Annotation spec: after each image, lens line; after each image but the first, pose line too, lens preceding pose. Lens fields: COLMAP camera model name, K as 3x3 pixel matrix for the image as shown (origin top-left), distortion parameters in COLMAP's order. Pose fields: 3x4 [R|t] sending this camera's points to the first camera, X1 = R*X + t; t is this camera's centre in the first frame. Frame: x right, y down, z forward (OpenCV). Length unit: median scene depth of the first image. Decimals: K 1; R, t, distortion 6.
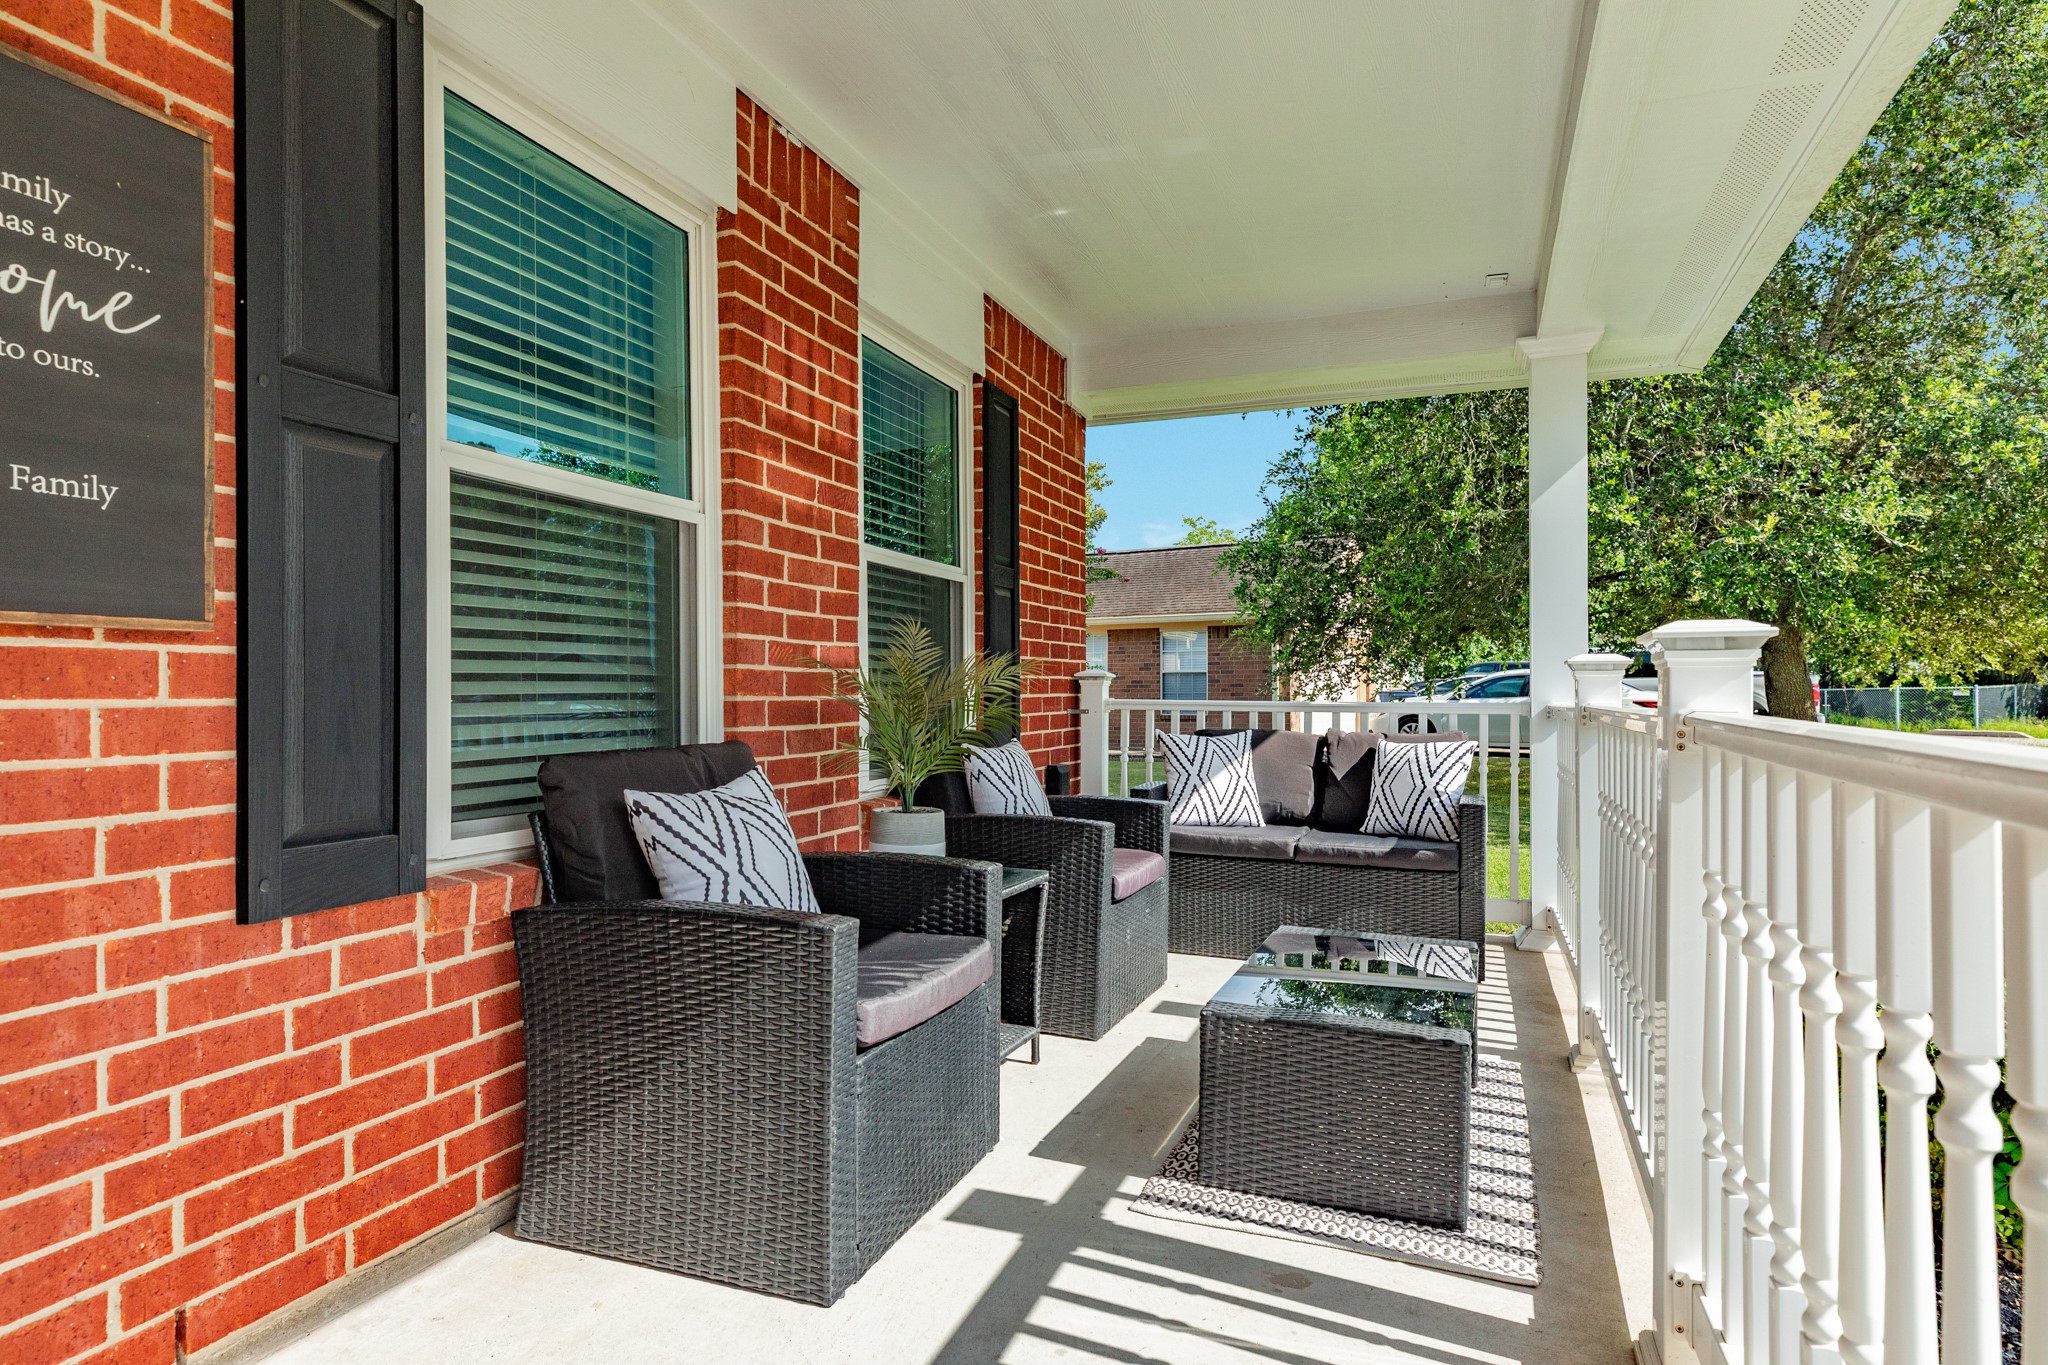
lens RADIAL K [[1150.4, 0, 1024.0], [0, 1150.4, 682.5], [0, 0, 1]] dist [0.020239, -0.000319]
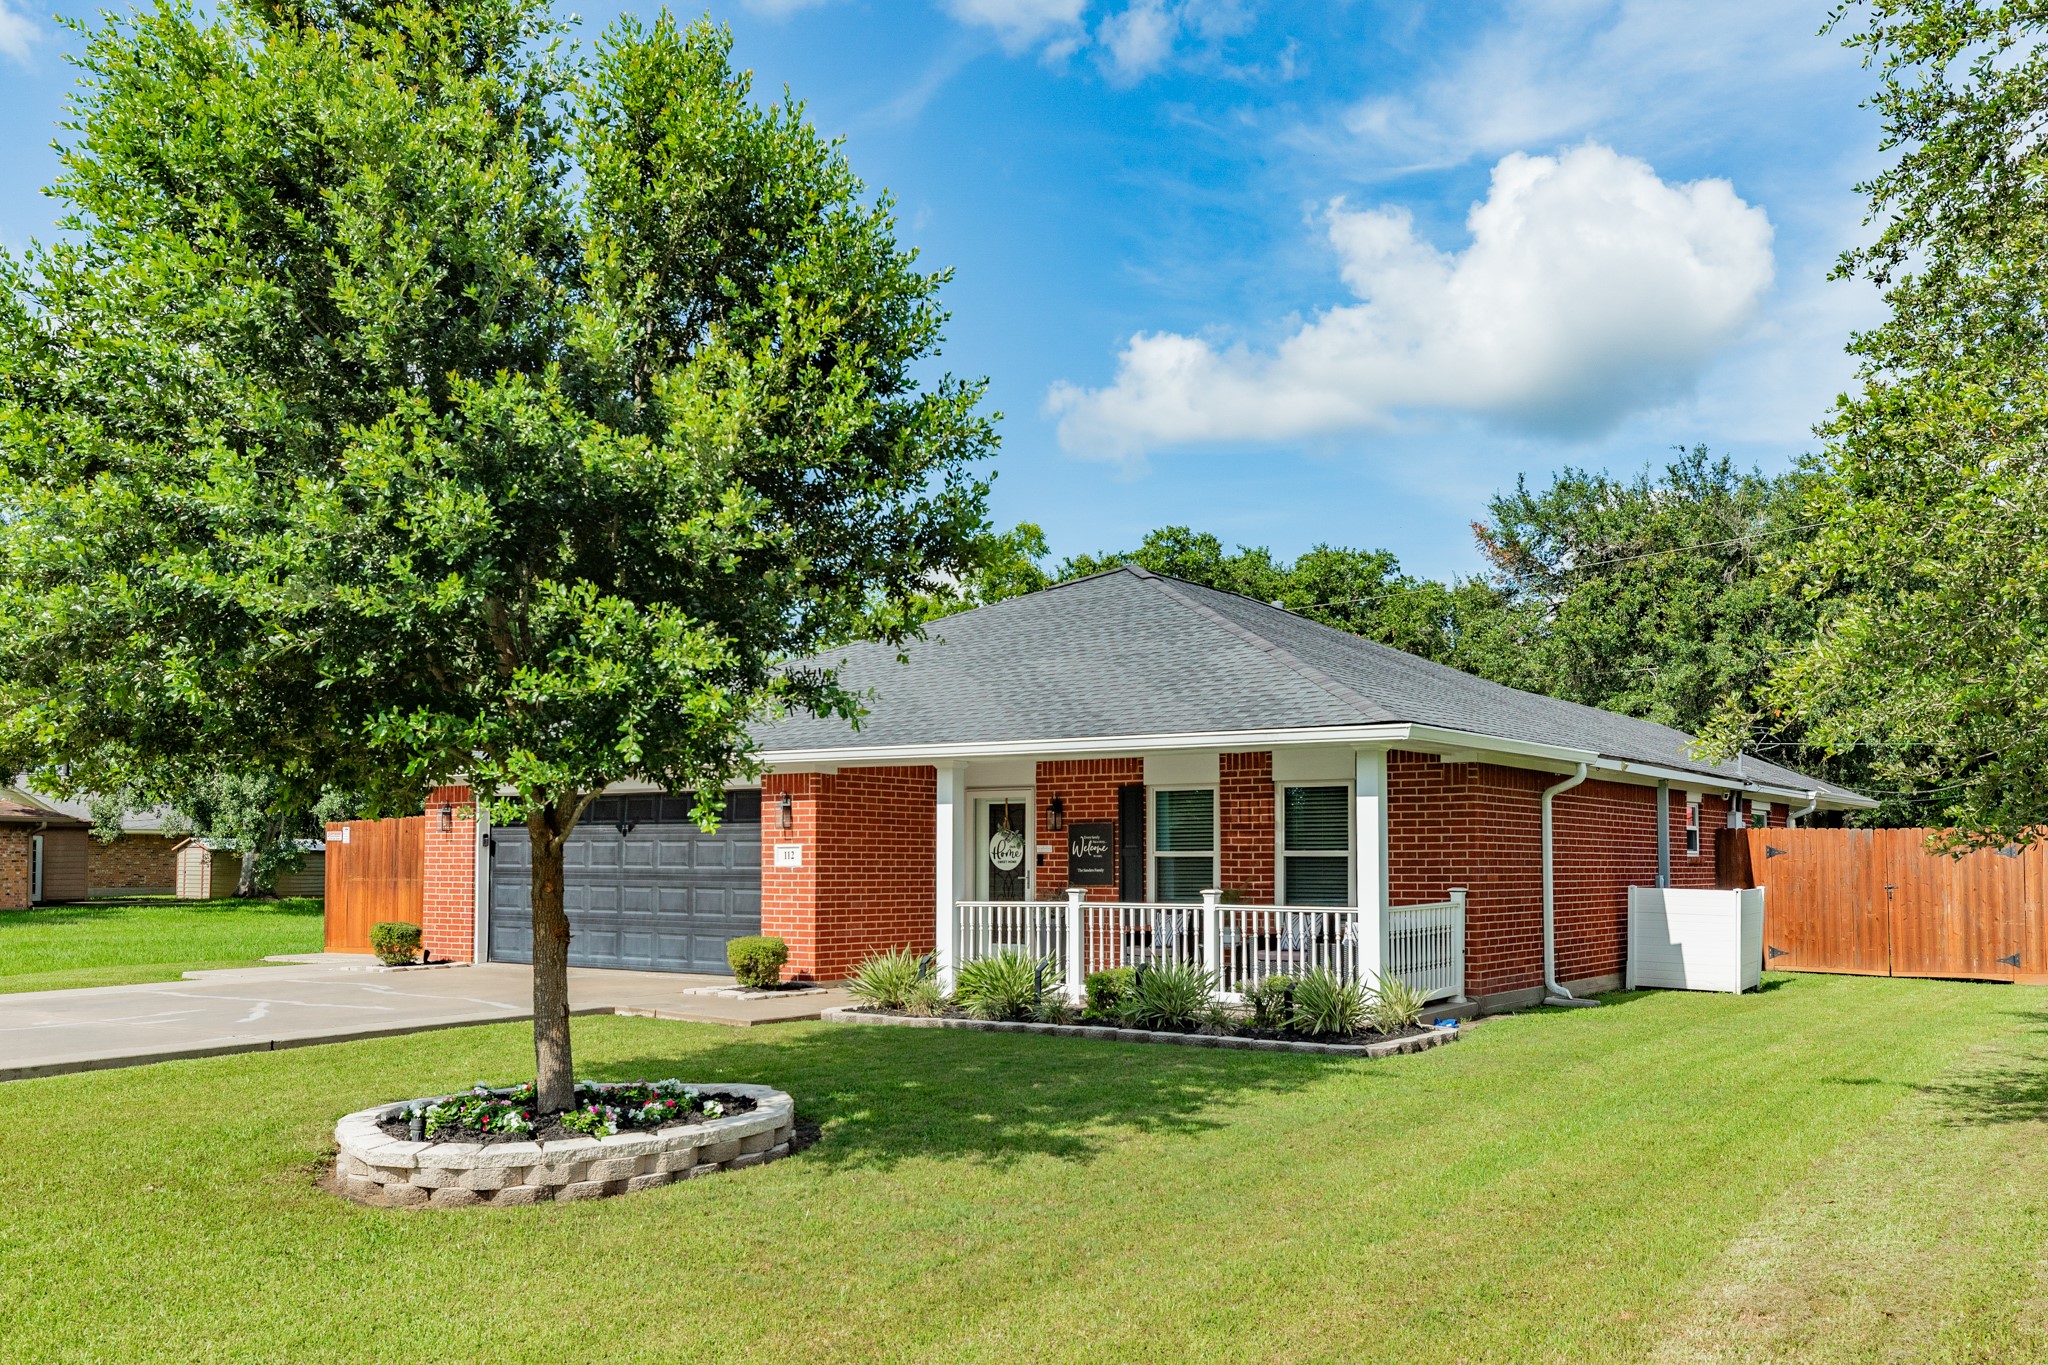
lens RADIAL K [[1734.4, 0, 1047.3], [0, 1734.4, 757.5], [0, 0, 1]] dist [0.000200, 0.003077]
pose [[-0.240544, -0.055252, -0.969064, 5.608110], [0.011171, 0.998155, -0.059683, -0.113165], [0.970574, -0.025182, -0.239483, 1.767718]]
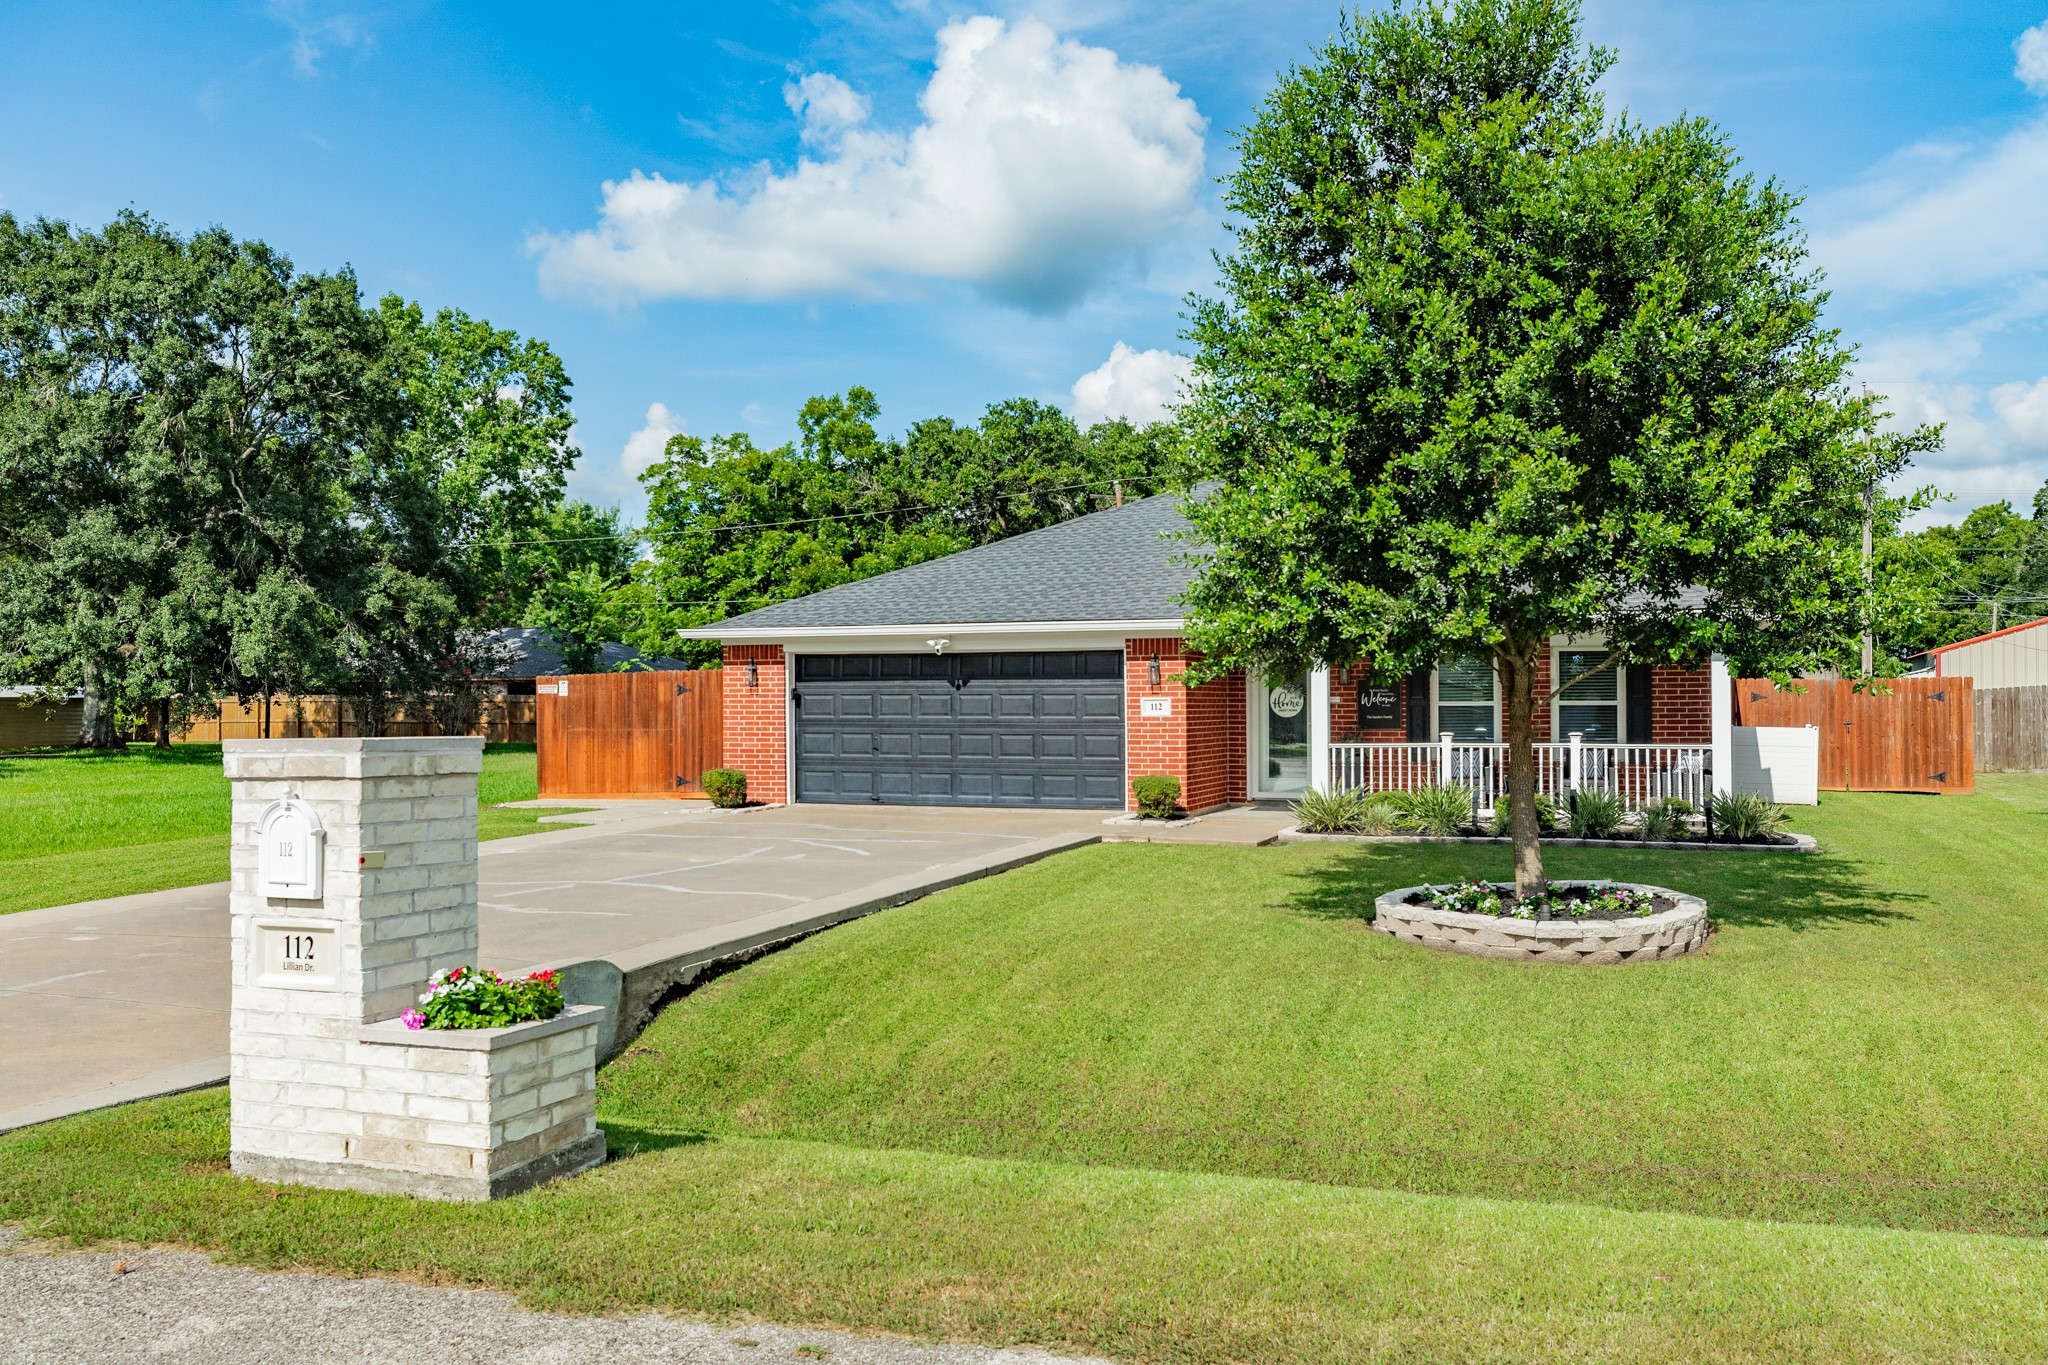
lens RADIAL K [[1683.7, 0, 1024.0], [0, 1683.7, 682.5], [0, 0, 1]] dist [-0.003482, -0.003337]
pose [[0.015394, -0.006486, -0.999860, 6.918806], [0.016814, 0.999839, -0.006227, -0.210232], [0.999740, -0.016716, 0.015501, -1.224571]]
